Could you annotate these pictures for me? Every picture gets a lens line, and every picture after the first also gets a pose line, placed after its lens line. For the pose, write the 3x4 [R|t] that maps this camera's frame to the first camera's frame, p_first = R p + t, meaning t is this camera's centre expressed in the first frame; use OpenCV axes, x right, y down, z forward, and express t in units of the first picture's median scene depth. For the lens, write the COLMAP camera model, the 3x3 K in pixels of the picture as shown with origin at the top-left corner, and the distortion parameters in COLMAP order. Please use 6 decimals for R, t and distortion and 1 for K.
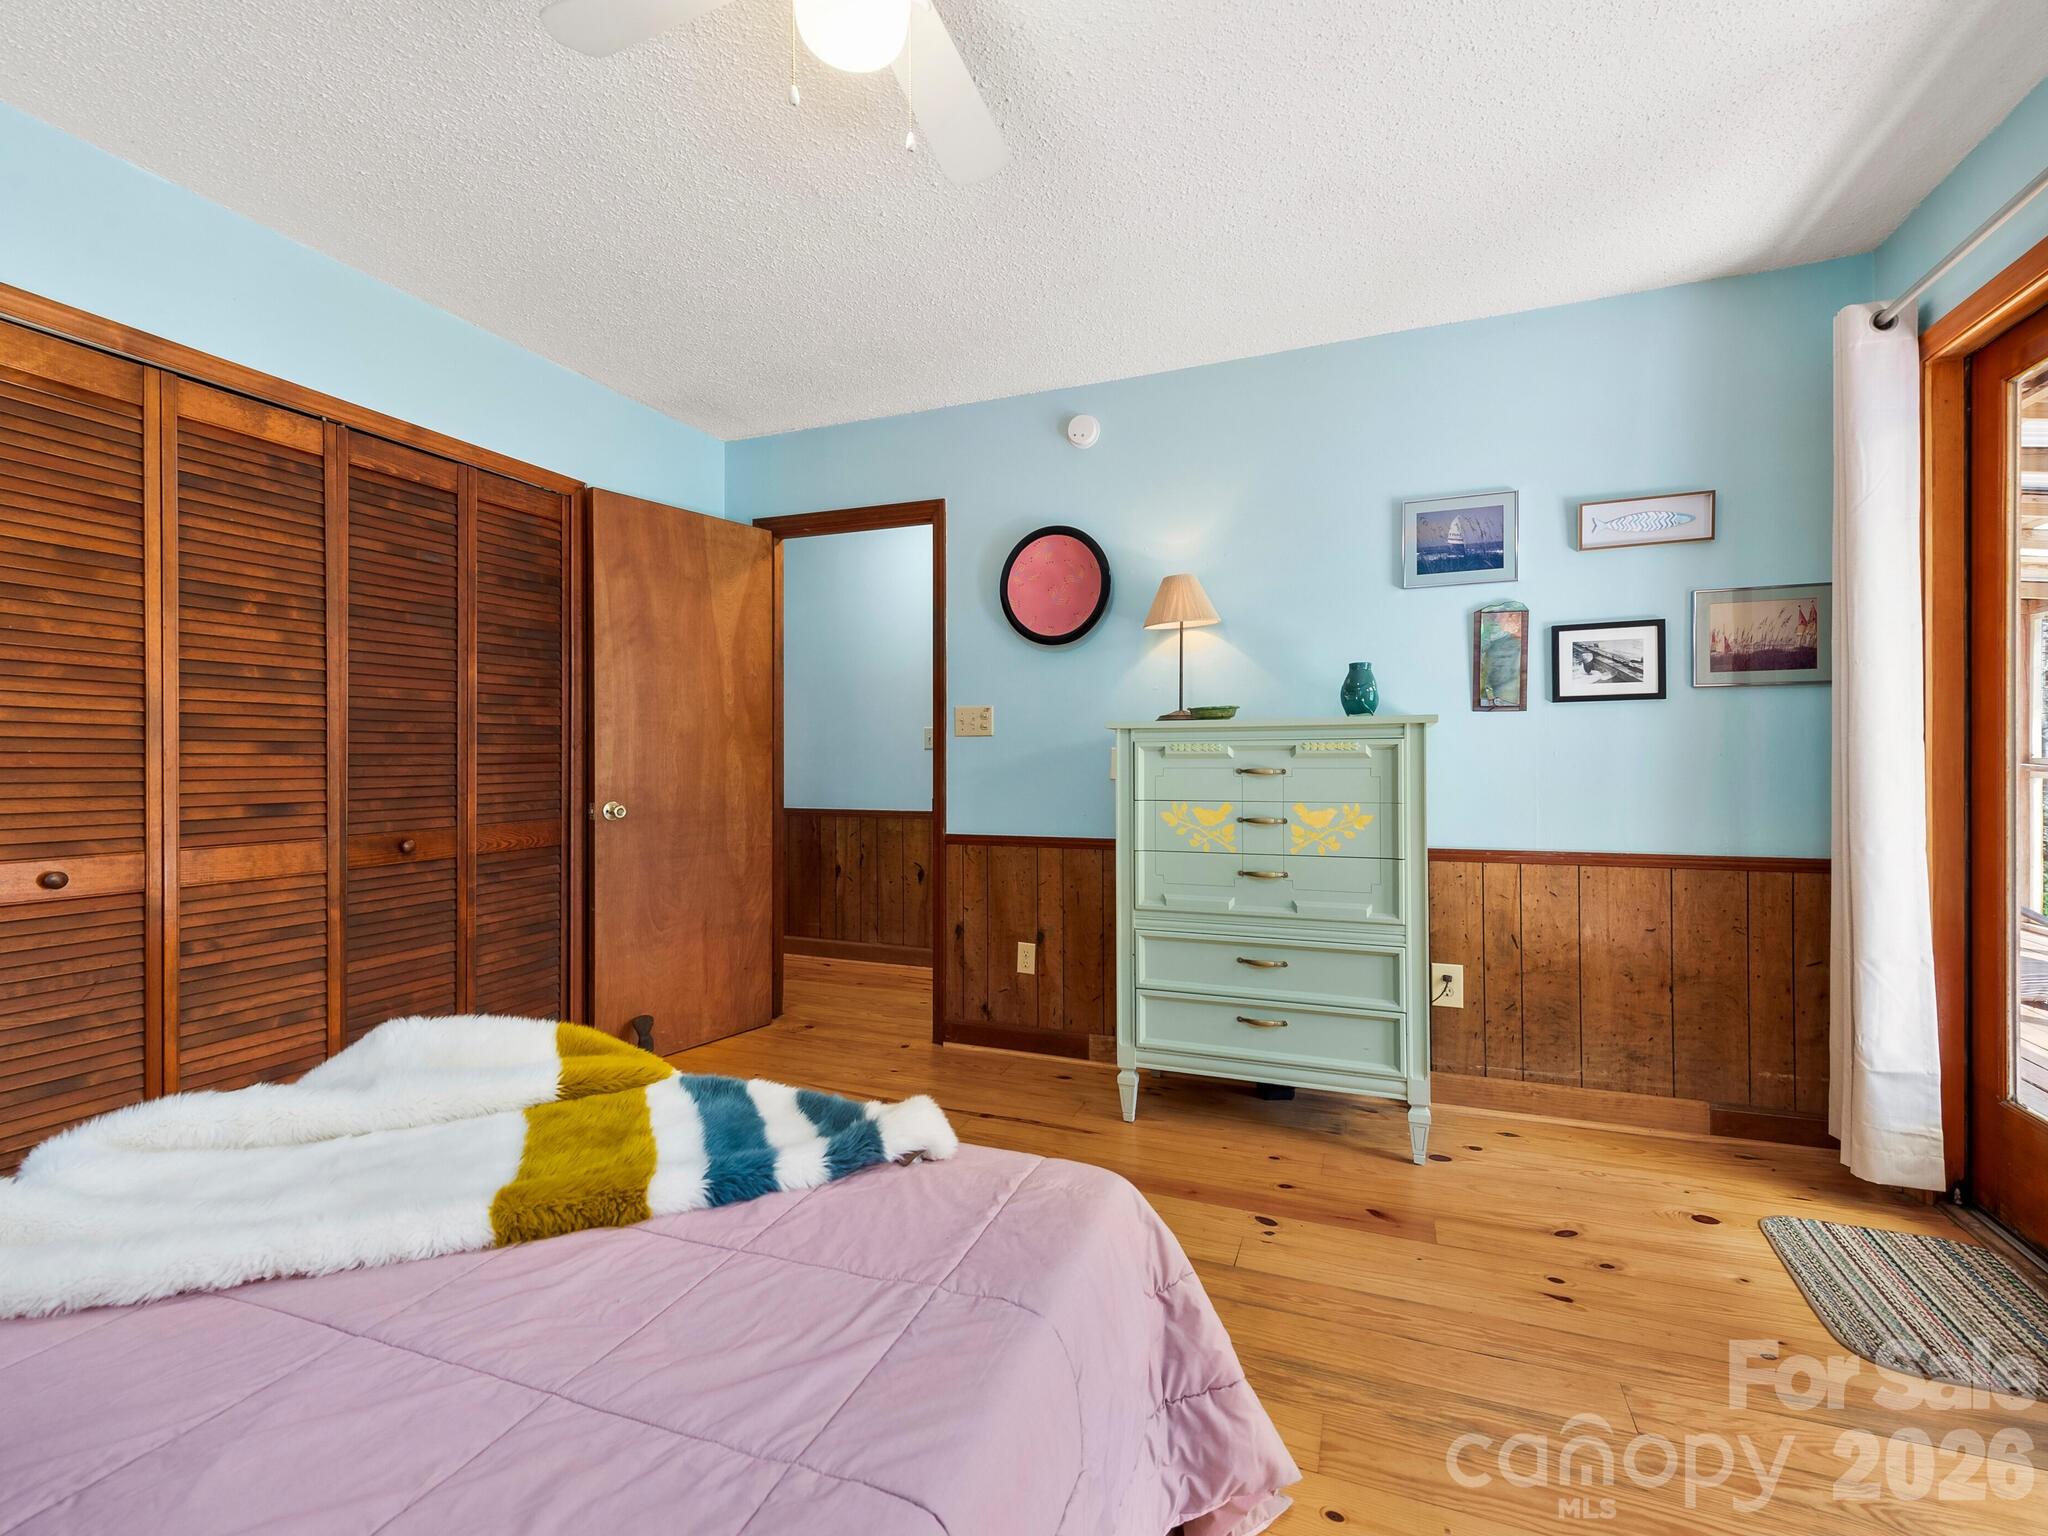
lens RADIAL K [[907.0, 0, 1021.9], [0, 907.0, 750.7], [0, 0, 1]] dist [0.002771, 0.000192]
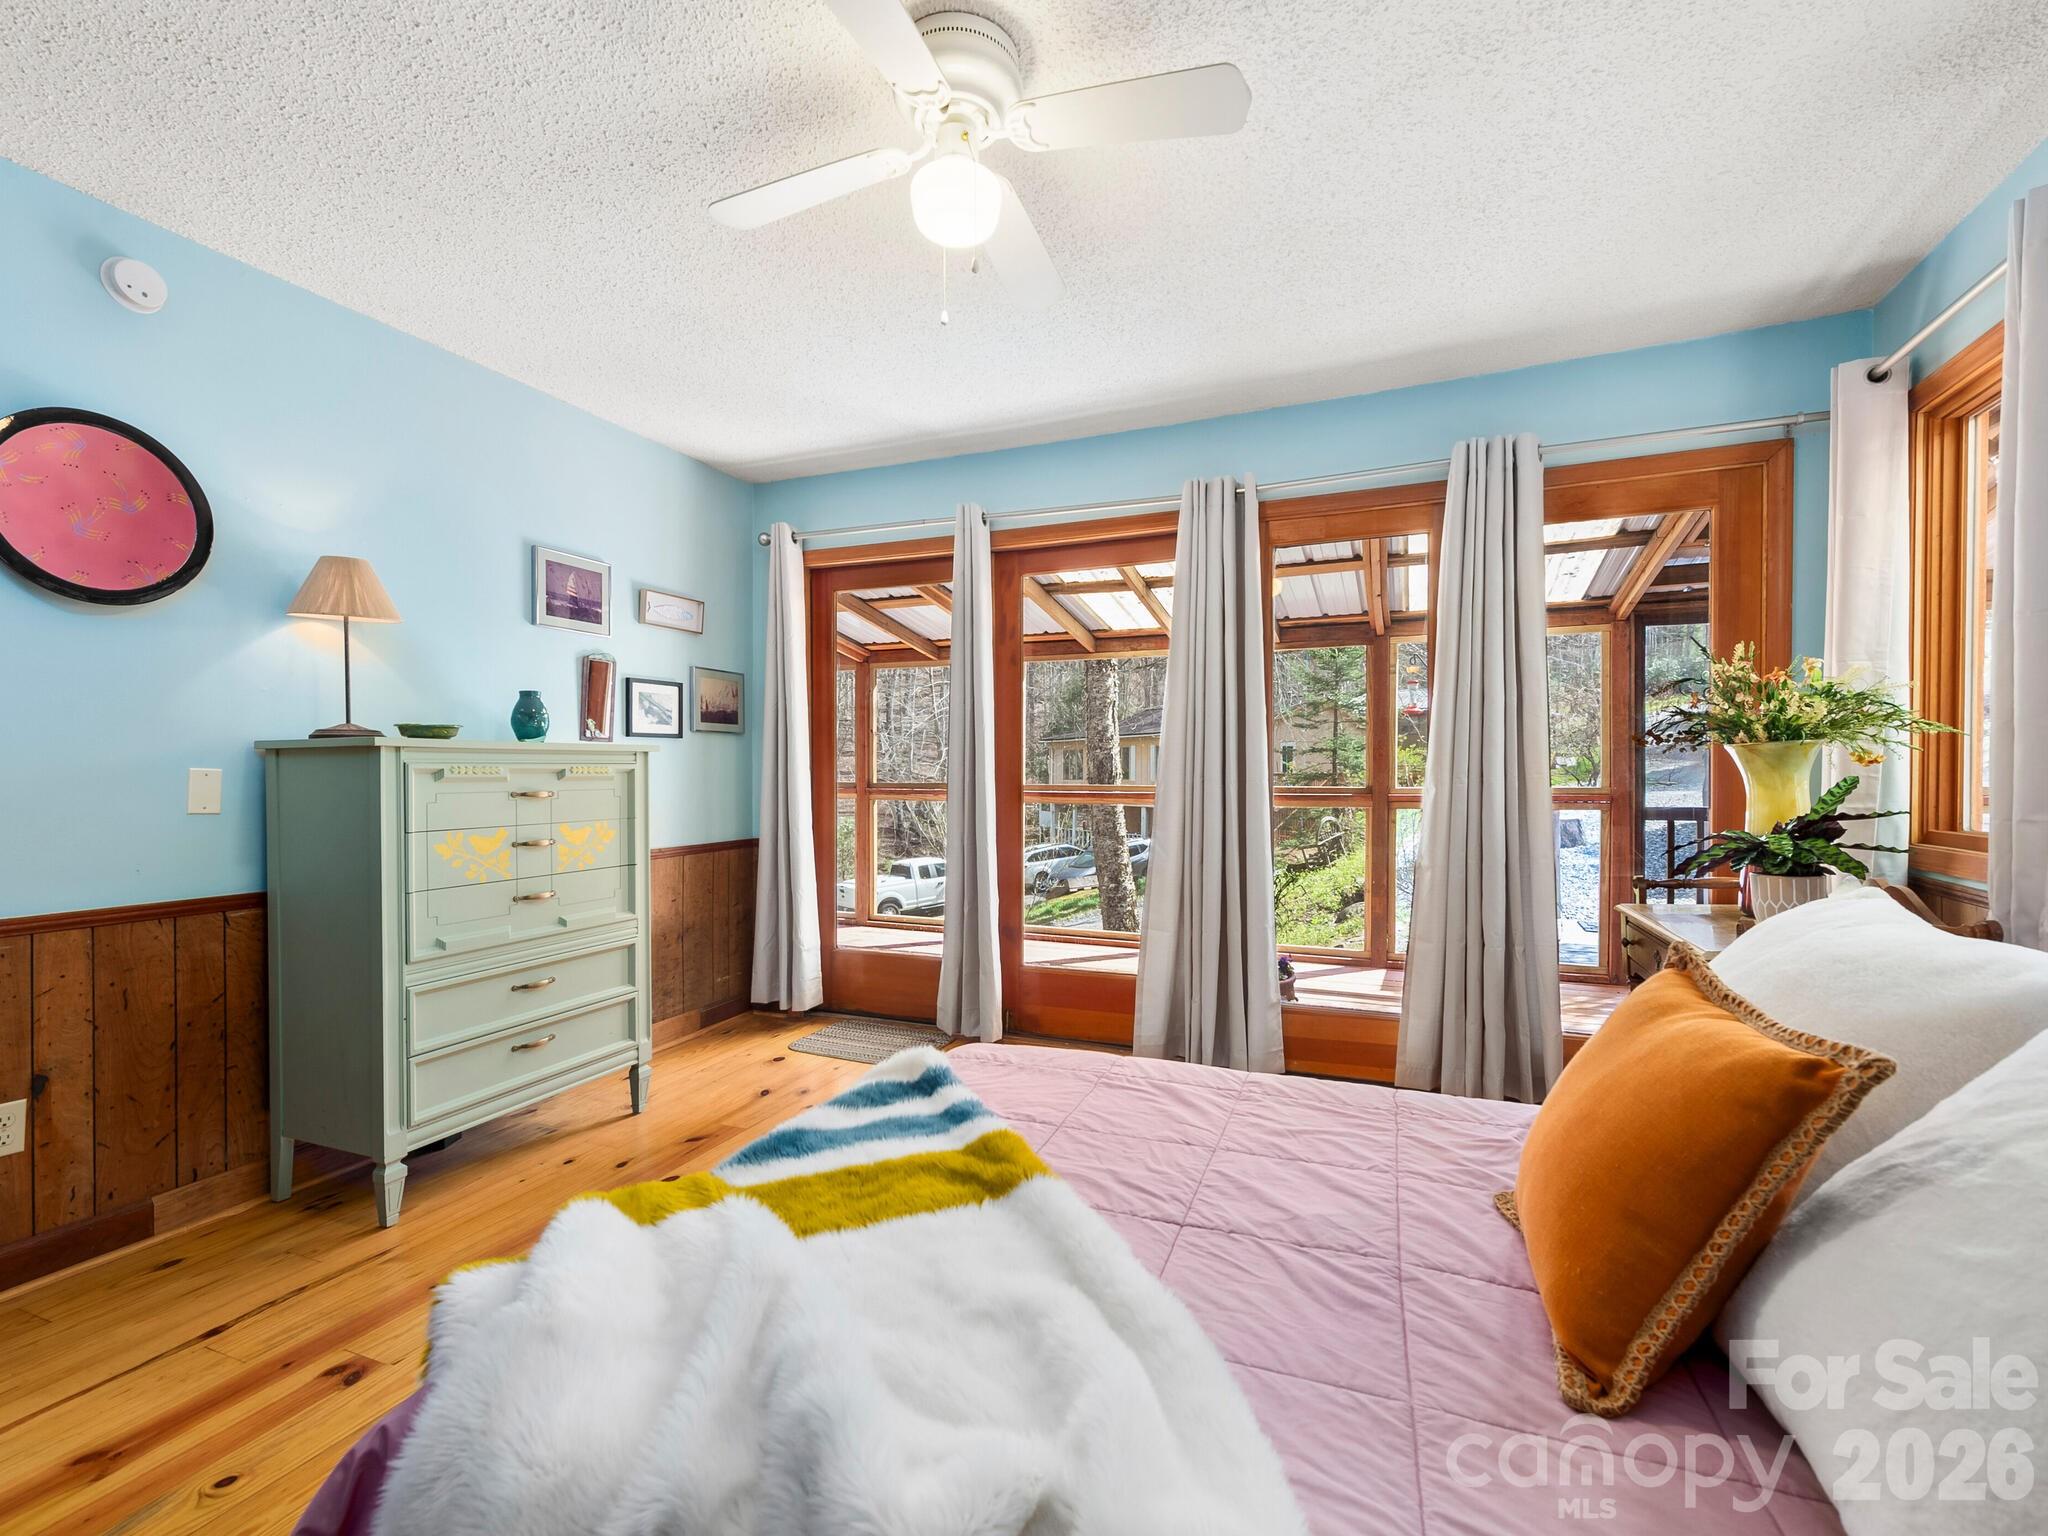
lens RADIAL K [[923.0, 0, 1018.7], [0, 923.0, 776.7], [0, 0, 1]] dist [0.000554, -0.000010]
pose [[0.015289, -0.001879, 0.999881, -0.772179], [-0.003320, 0.999993, 0.001930, -0.000808], [-0.999878, -0.003349, 0.015283, 0.458547]]
